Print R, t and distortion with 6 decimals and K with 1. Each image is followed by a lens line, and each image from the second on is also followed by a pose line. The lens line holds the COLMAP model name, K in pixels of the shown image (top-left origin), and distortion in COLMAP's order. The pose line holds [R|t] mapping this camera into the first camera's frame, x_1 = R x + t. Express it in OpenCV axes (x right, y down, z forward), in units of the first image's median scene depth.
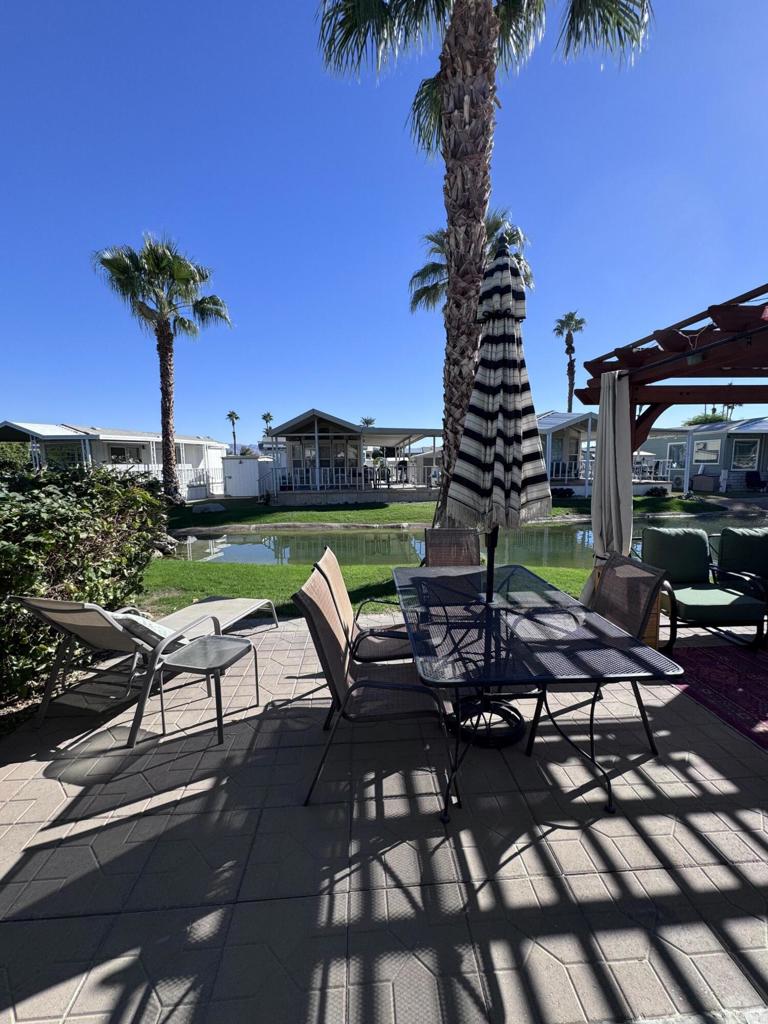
lens RADIAL K [[407.5, 0, 384.8], [0, 407.5, 512.7], [0, 0, 1]] dist [-0.002530, 0.000521]
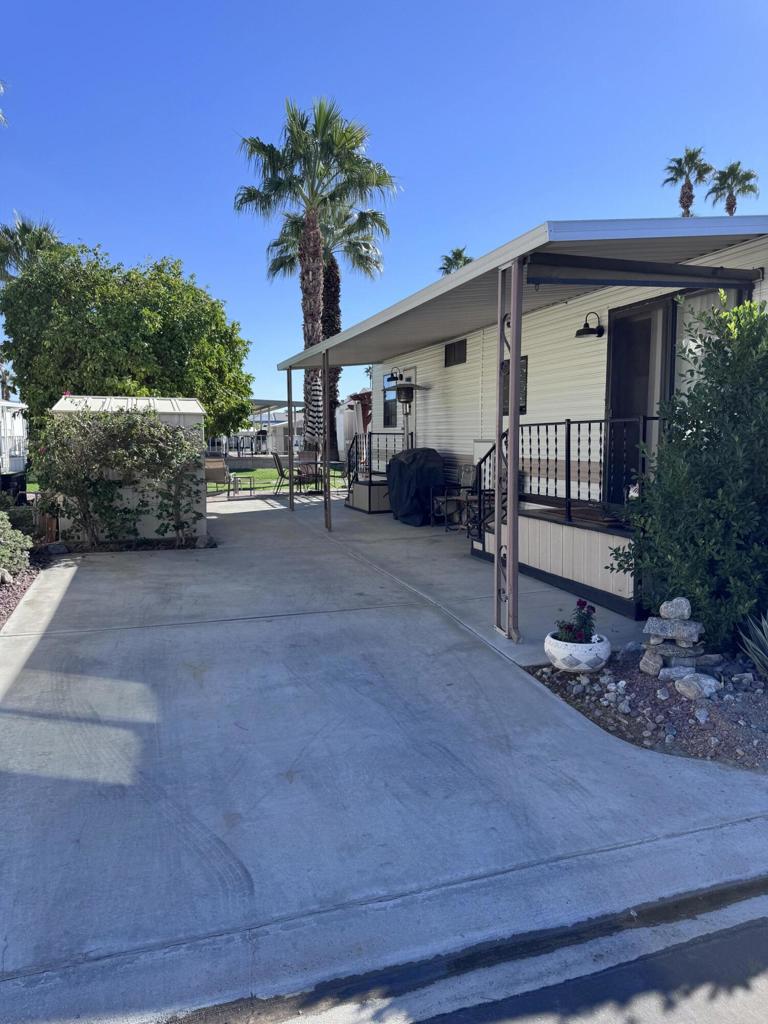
lens RADIAL K [[717.9, 0, 394.4], [0, 717.9, 507.3], [0, 0, 1]] dist [0.067517, -0.086655]
pose [[0.965195, -0.015709, 0.261061, -0.402029], [0.022200, 0.999513, -0.021936, 0.389442], [-0.260589, 0.026968, 0.965073, -2.829518]]
